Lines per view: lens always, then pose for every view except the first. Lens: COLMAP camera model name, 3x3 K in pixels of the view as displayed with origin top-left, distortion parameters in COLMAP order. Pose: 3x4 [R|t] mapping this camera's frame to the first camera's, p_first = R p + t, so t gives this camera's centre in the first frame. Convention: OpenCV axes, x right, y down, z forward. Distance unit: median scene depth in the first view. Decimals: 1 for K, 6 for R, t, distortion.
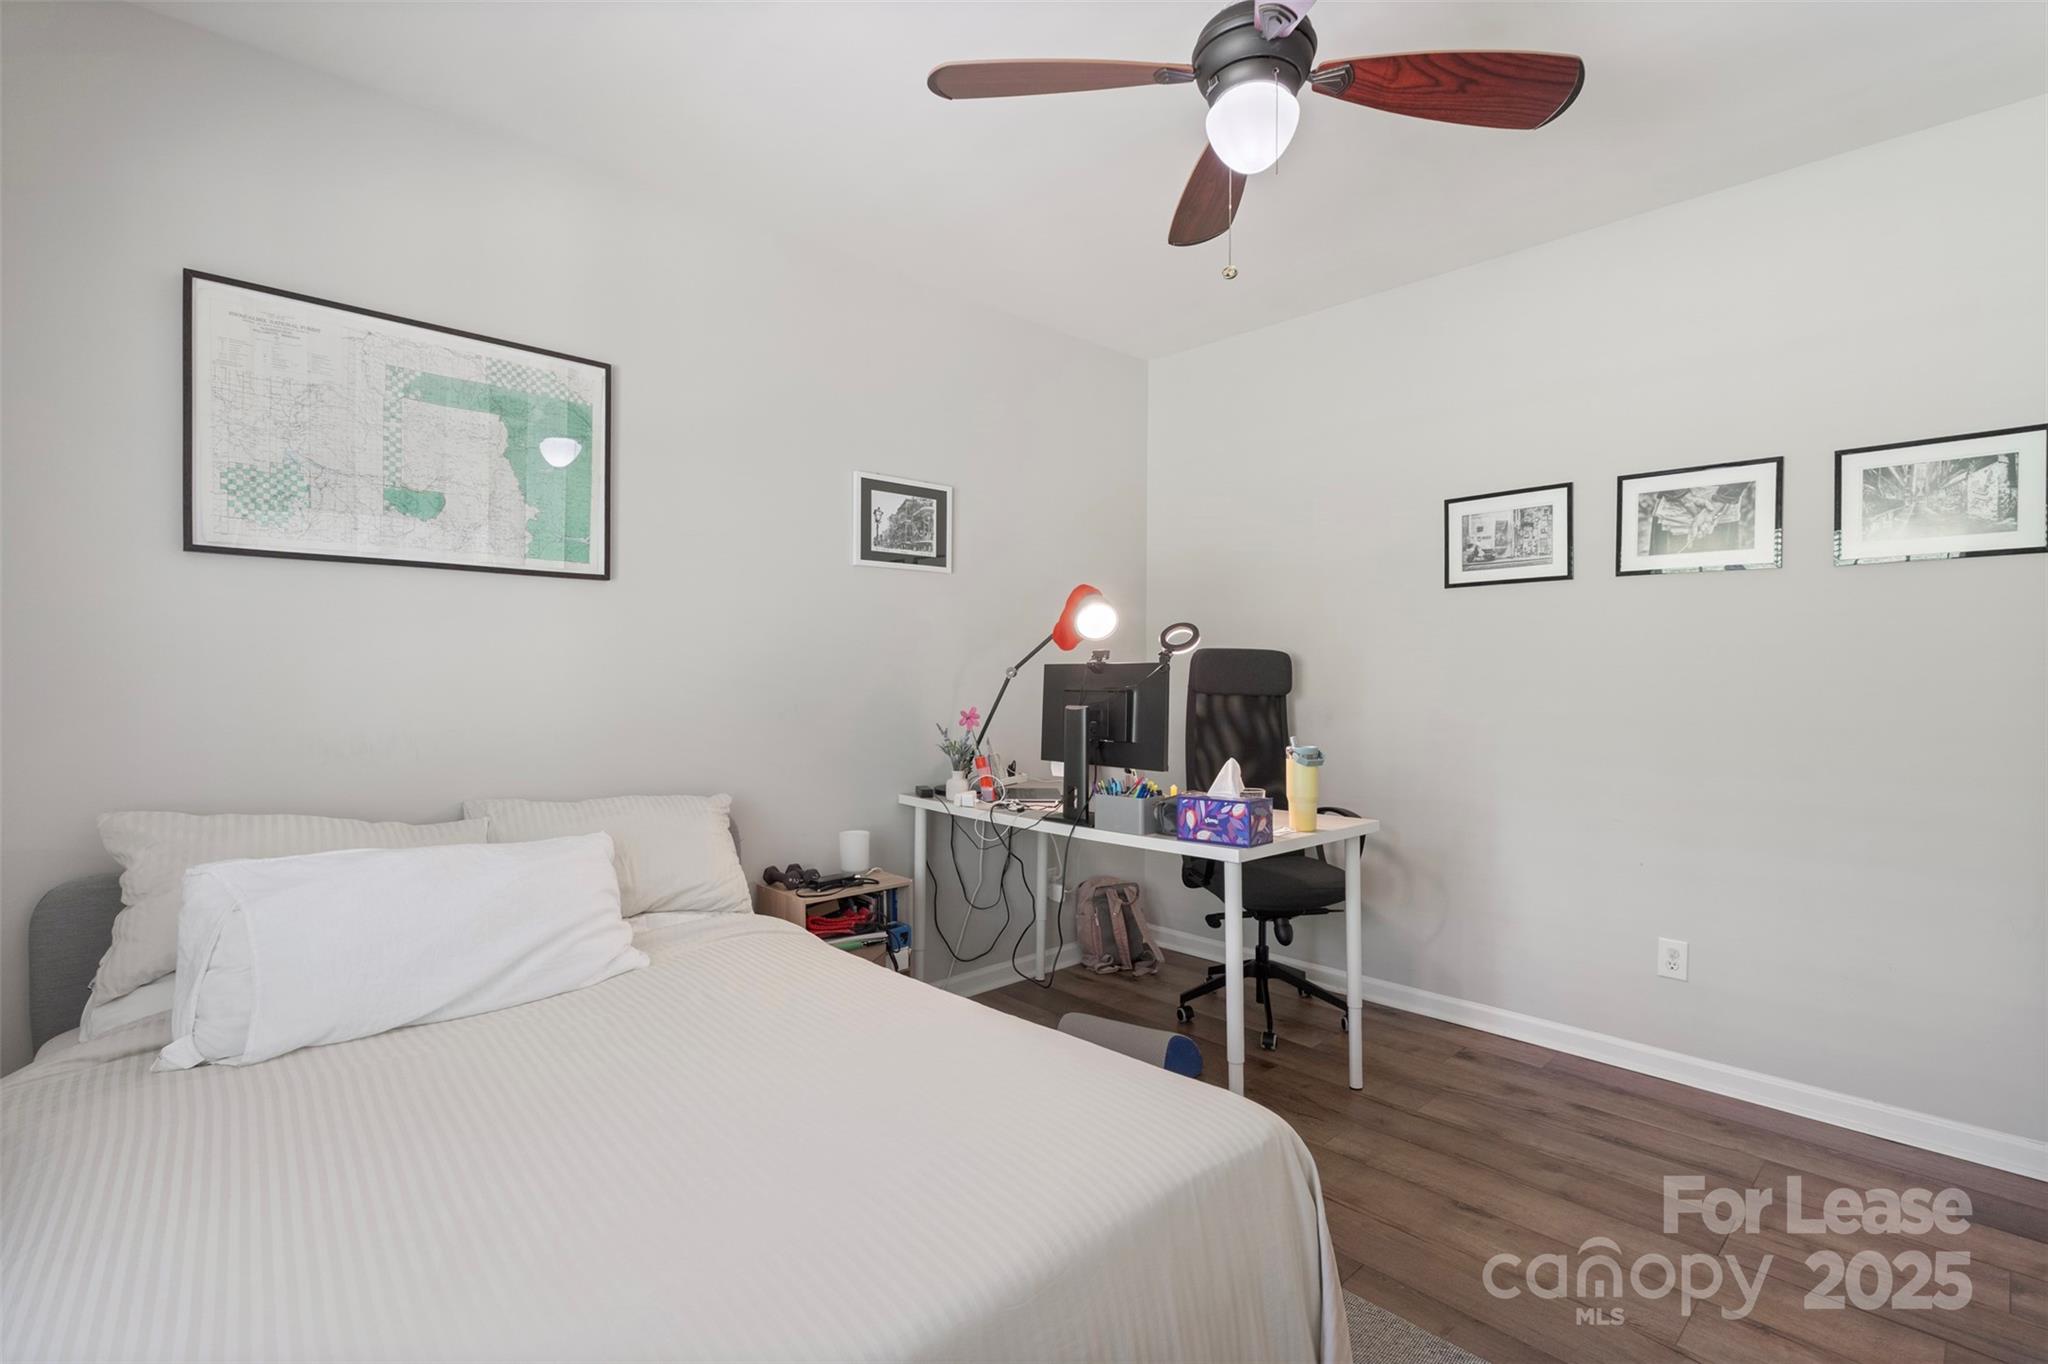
lens RADIAL K [[922.4, 0, 1031.6], [0, 922.4, 677.8], [0, 0, 1]] dist [-0.002085, 0.000287]
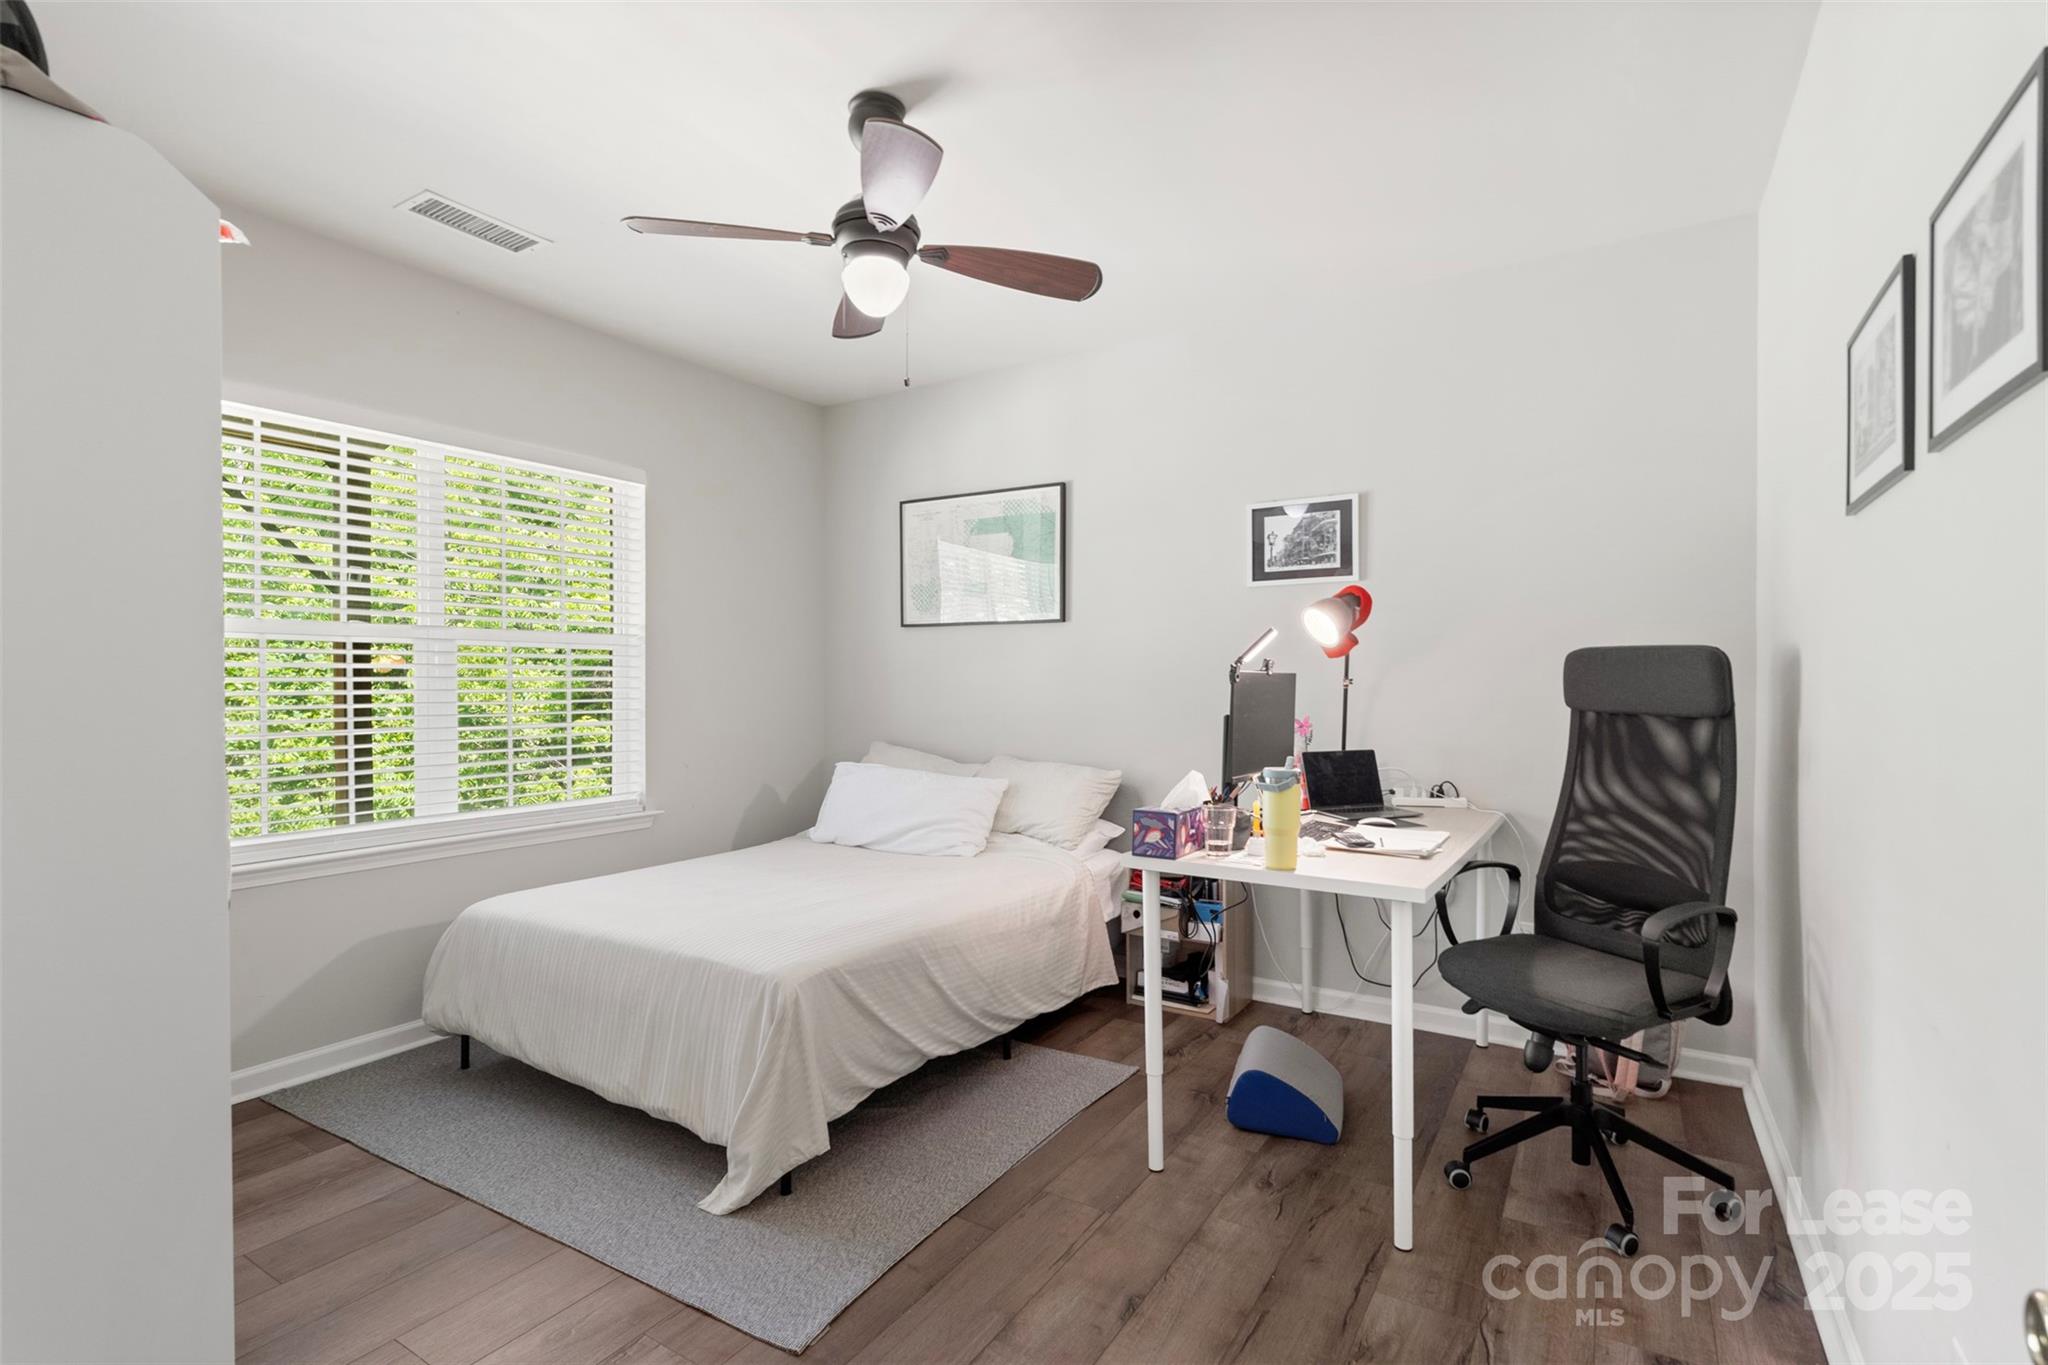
lens RADIAL K [[922.4, 0, 1039.8], [0, 922.4, 682.8], [0, 0, 1]] dist [-0.002085, 0.000287]
pose [[0.278985, 0.000244, -0.960295, 0.858335], [-0.006247, 0.999979, -0.001561, -0.001389], [0.960275, 0.006435, 0.278981, 0.453392]]
